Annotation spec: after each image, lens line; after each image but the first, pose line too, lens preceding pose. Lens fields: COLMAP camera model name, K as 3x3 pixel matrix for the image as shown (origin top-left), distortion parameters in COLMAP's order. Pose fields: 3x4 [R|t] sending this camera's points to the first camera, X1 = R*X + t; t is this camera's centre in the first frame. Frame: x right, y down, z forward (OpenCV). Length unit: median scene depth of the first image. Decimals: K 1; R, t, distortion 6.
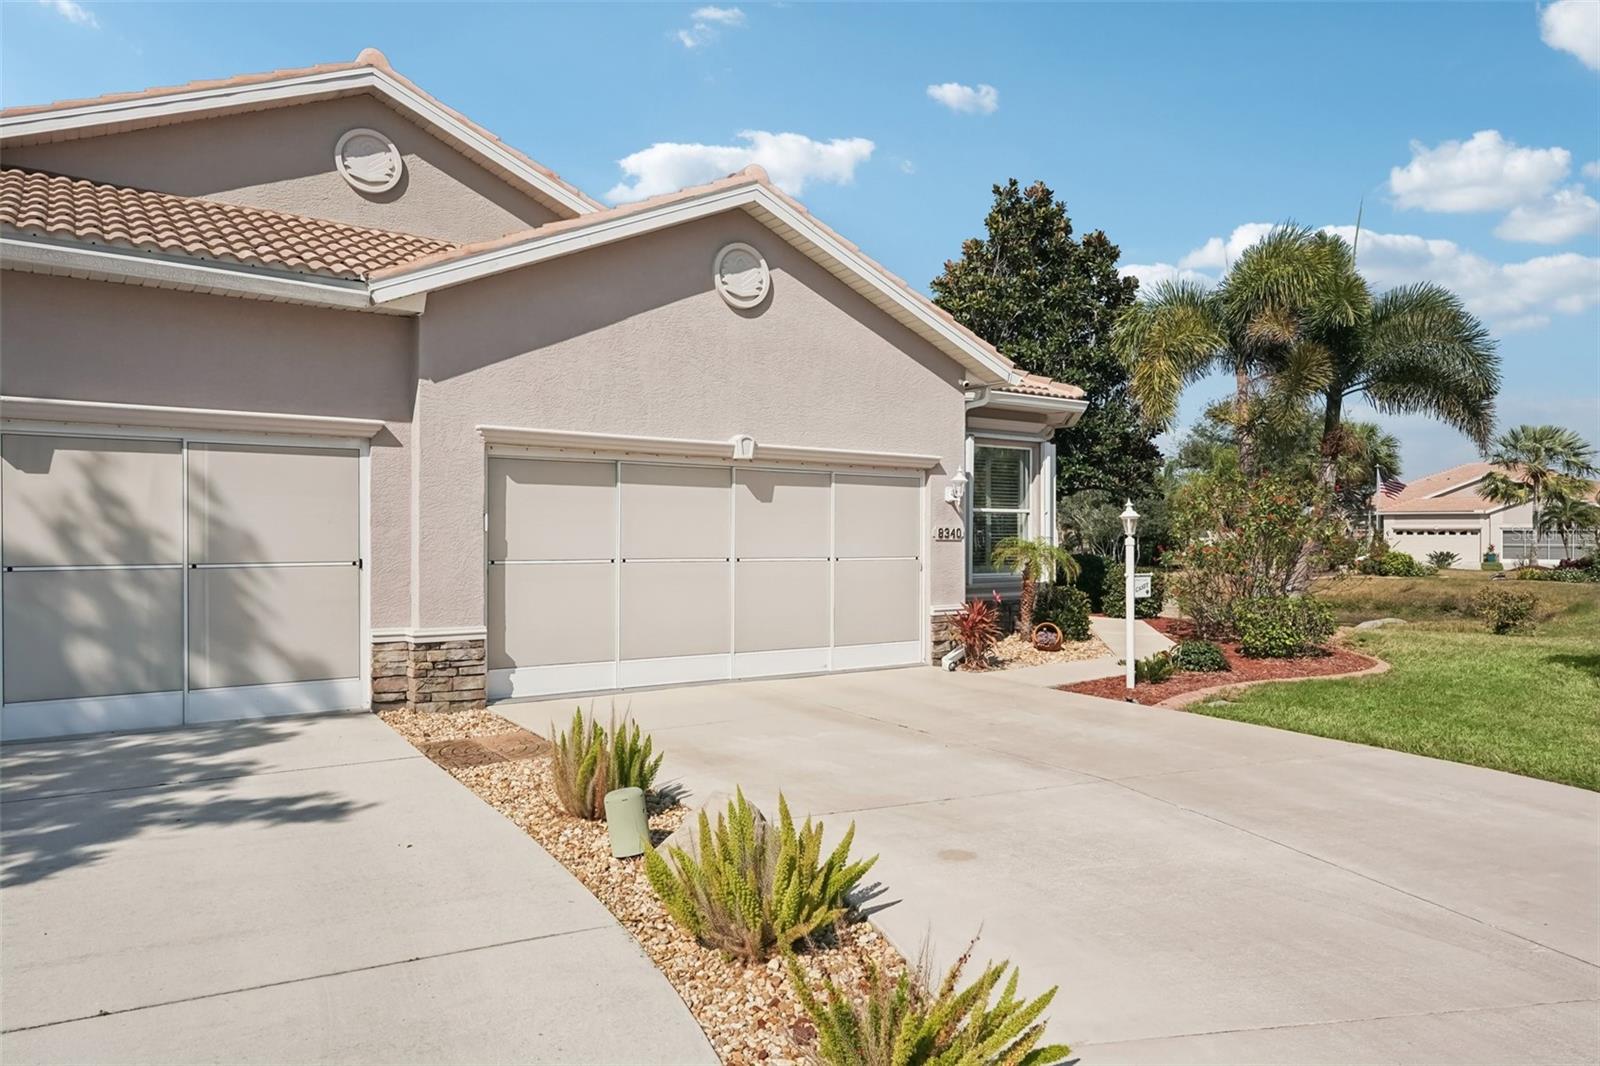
lens RADIAL K [[1042.2, 0, 800.0], [0, 1042.2, 533.0], [0, 0, 1]] dist [0.000089, 0.032841]
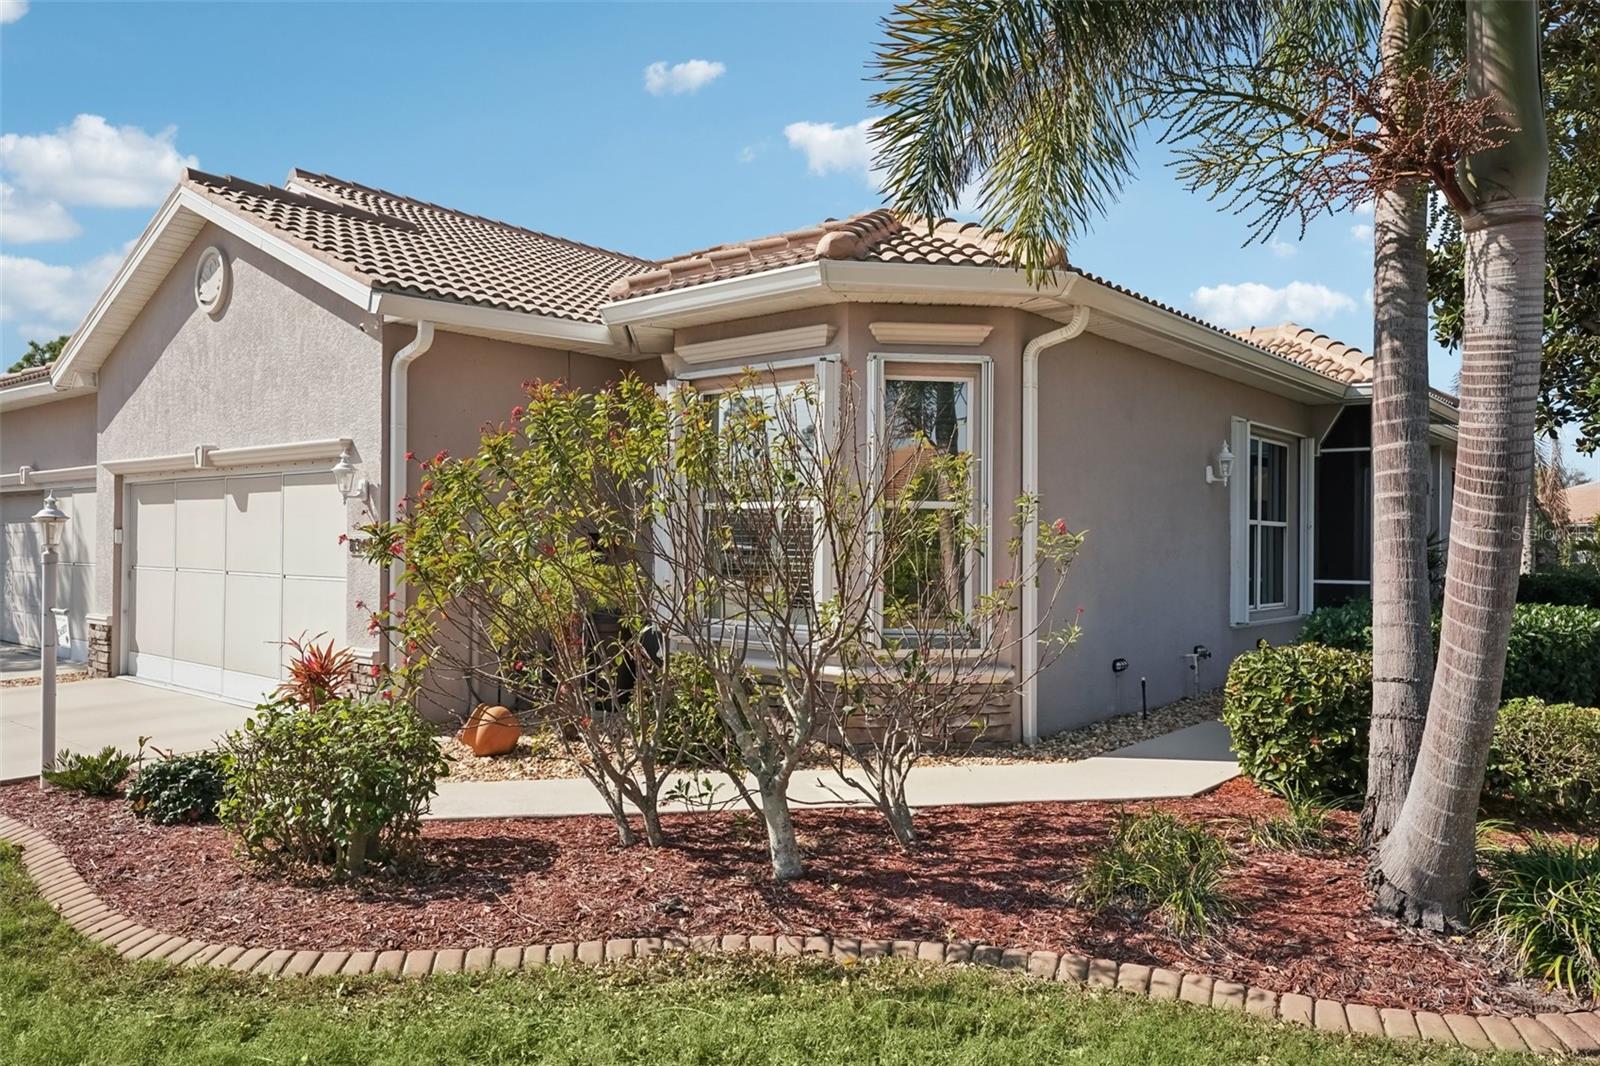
lens RADIAL K [[1170.0, 0, 794.0], [0, 1170.0, 517.7], [0, 0, 1]] dist [-0.003738, -0.003403]
pose [[0.257001, -0.024507, -0.966100, 1.140764], [-0.002572, 0.999658, -0.026042, 0.001323], [0.966408, 0.009178, 0.256850, 1.259911]]
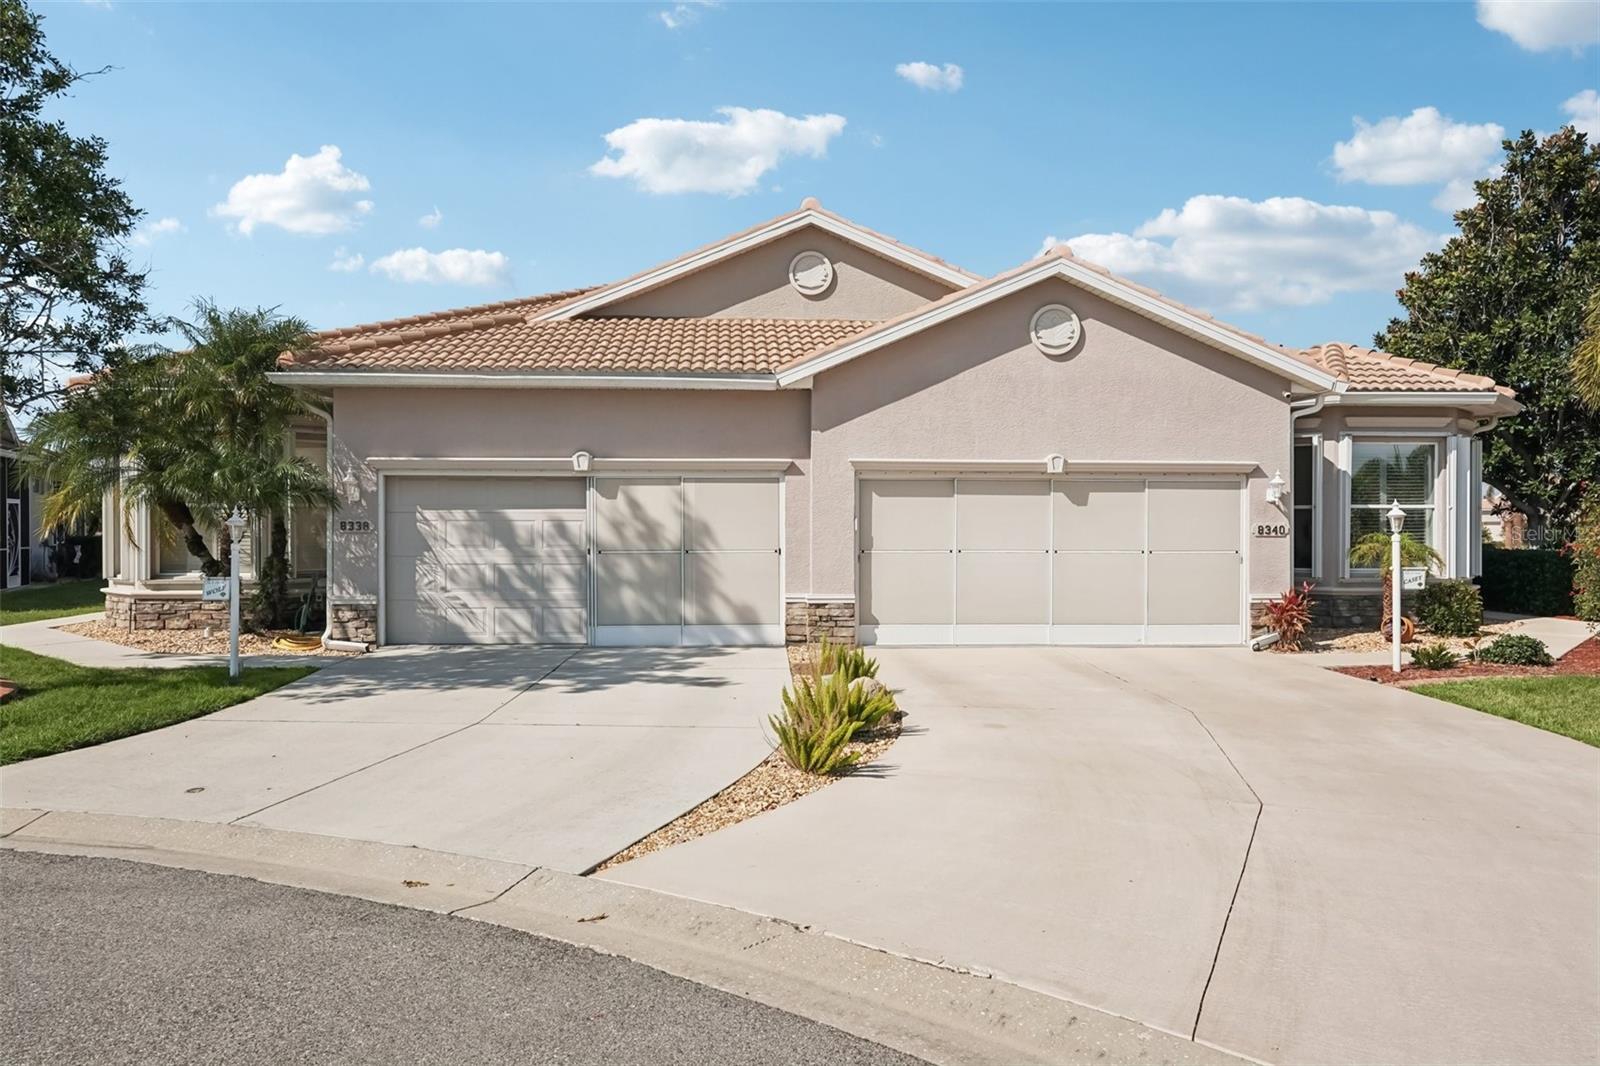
lens RADIAL K [[1102.6, 0, 800.0], [0, 1102.6, 533.0], [0, 0, 1]] dist [0.042705, 0.001116]
pose [[0.853427, -0.001279, -0.521211, 0.388860], [0.003802, 0.999986, 0.003771, -0.003490], [0.521199, -0.005200, 0.853419, -0.327045]]
